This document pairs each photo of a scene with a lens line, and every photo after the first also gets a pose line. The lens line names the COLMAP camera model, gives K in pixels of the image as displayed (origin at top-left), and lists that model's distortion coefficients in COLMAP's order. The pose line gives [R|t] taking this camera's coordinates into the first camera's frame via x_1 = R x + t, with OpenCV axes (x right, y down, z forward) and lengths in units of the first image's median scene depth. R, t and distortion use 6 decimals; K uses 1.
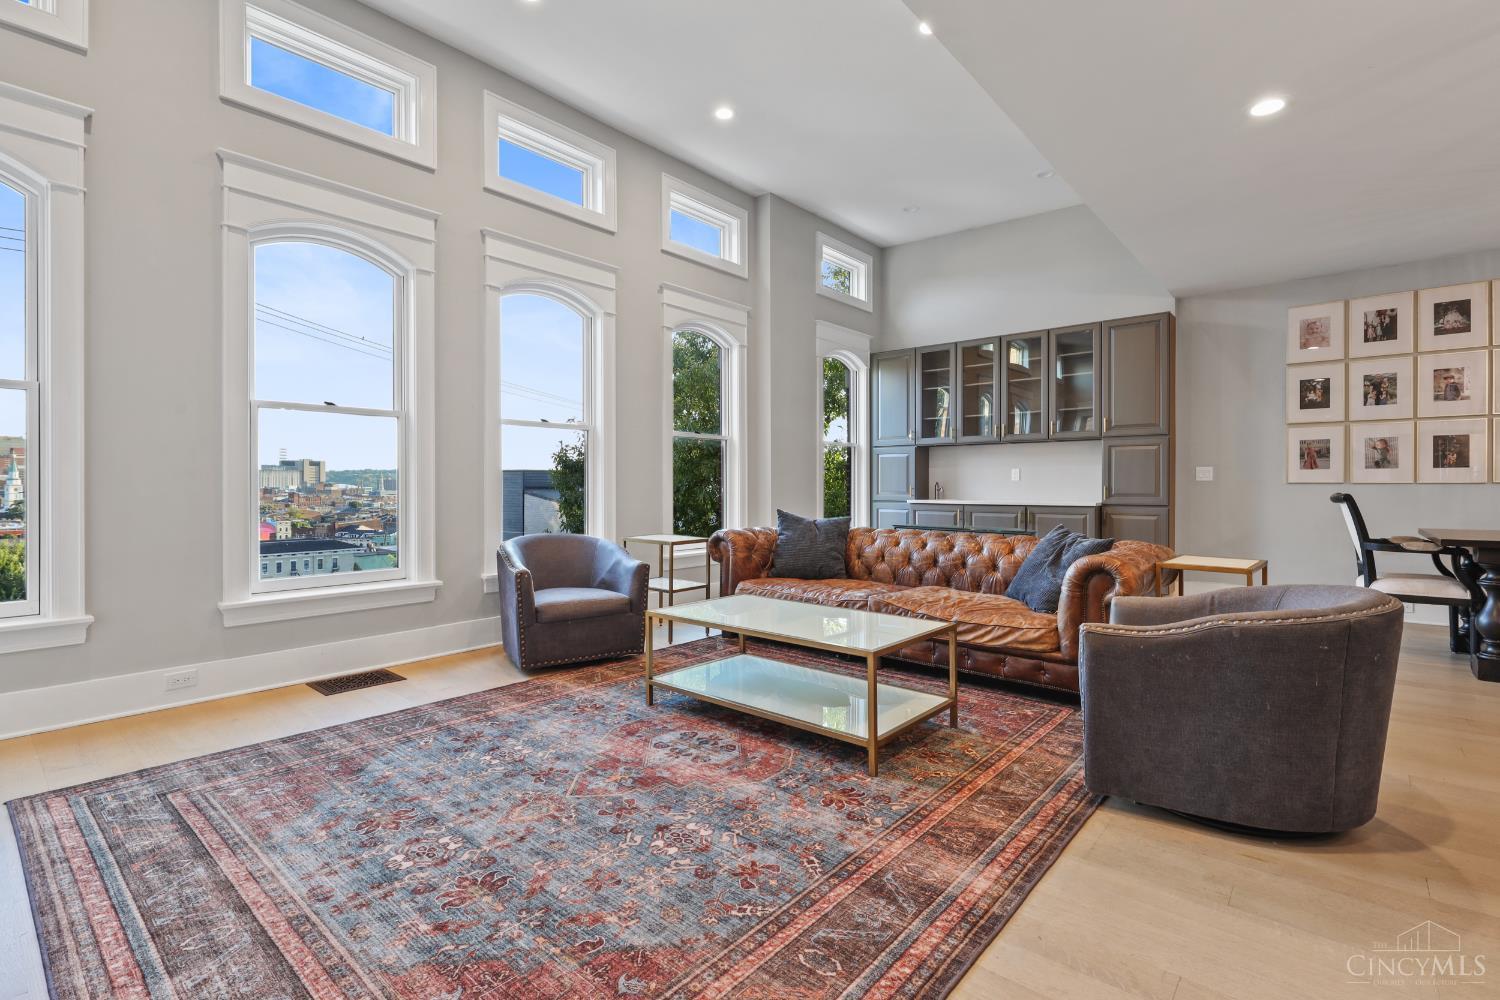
lens RADIAL K [[695.3, 0, 749.0], [0, 695.3, 485.0], [0, 0, 1]] dist [0.001433, -0.001531]
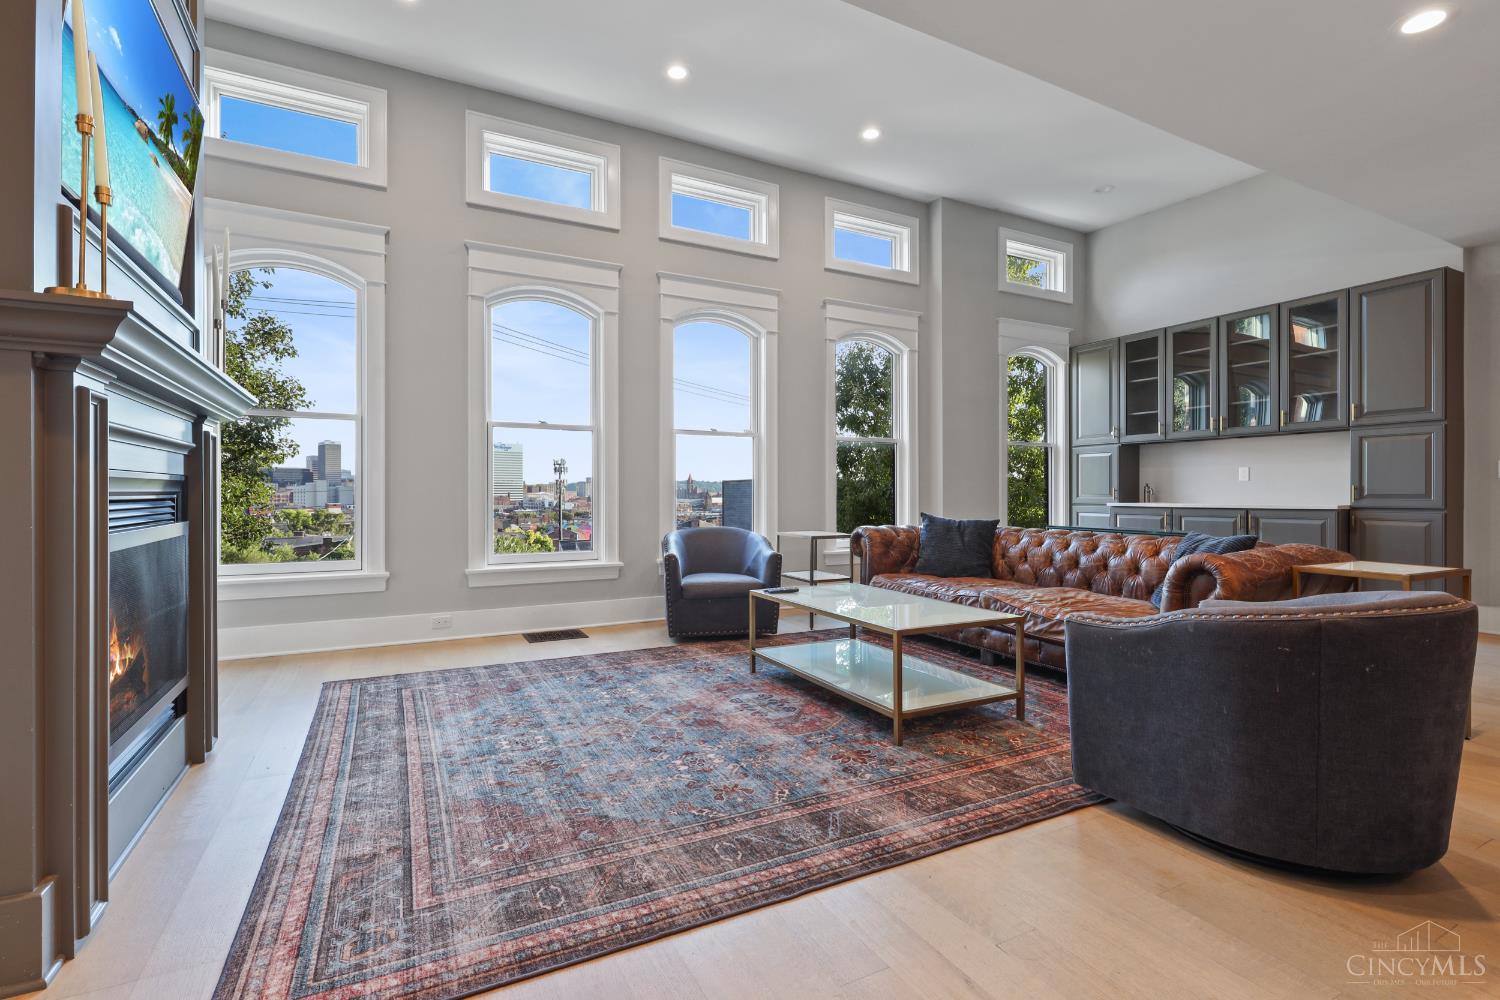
lens RADIAL K [[687.3, 0, 747.2], [0, 687.3, 491.0], [0, 0, 1]] dist [0.003295, -0.001821]
pose [[0.928386, -0.001783, -0.371614, 0.256156], [0.000351, 0.999992, -0.003921, 0.019265], [0.371618, 0.003510, 0.928379, -0.057912]]
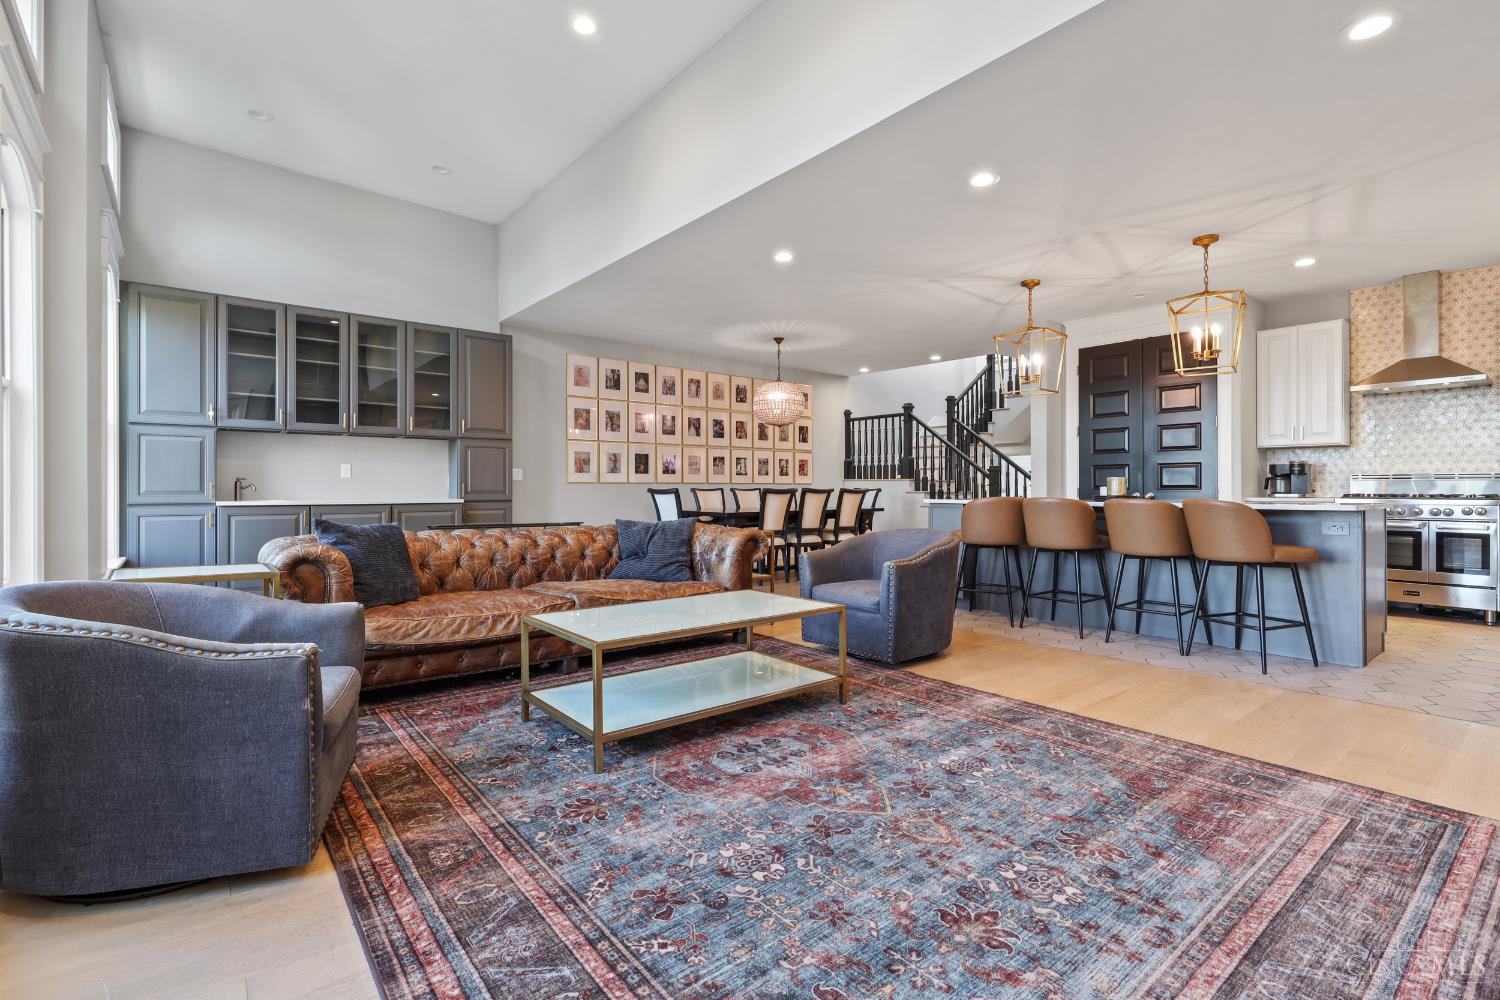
lens RADIAL K [[679.0, 0, 749.8], [0, 679.0, 487.4], [0, 0, 1]] dist [0.001342, -0.000475]
pose [[0.181055, 0.002917, 0.983469, -0.766999], [0.000679, 0.999995, -0.003091, 0.018770], [-0.983473, 0.001227, 0.181052, 0.672965]]
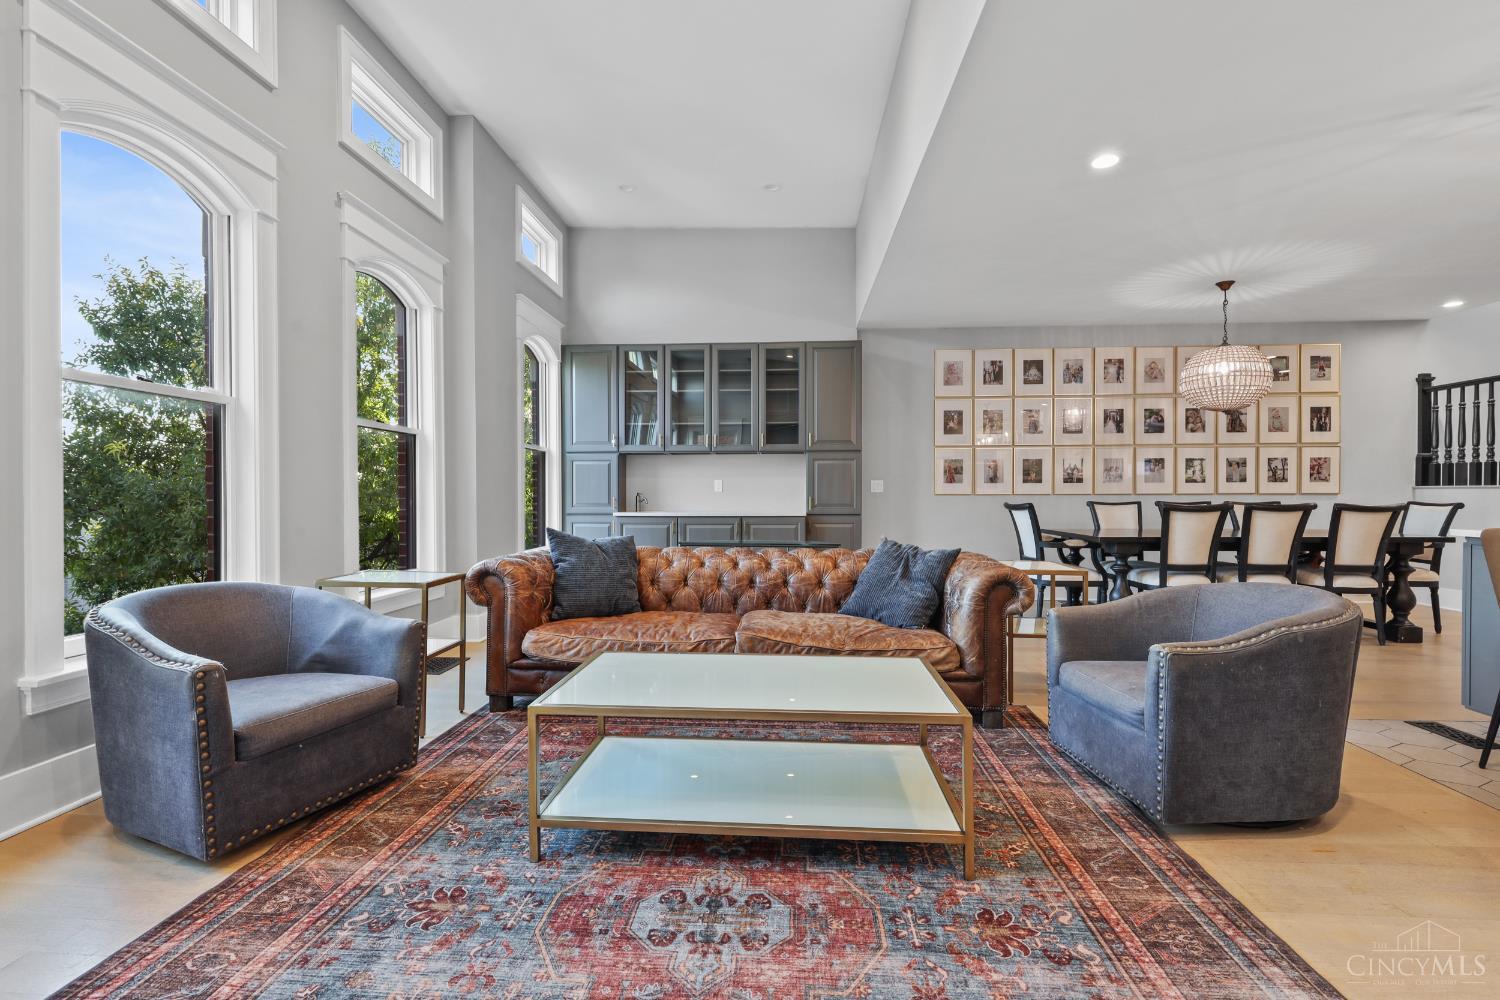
lens RADIAL K [[681.4, 0, 750.0], [0, 681.4, 500.0], [0, 0, 1]] dist [0.001140, -0.001153]
pose [[0.801939, -0.003936, 0.597393, -0.325638], [0.000733, 0.999984, 0.005605, 0.000179], [-0.597405, -0.004057, 0.801929, 0.390836]]
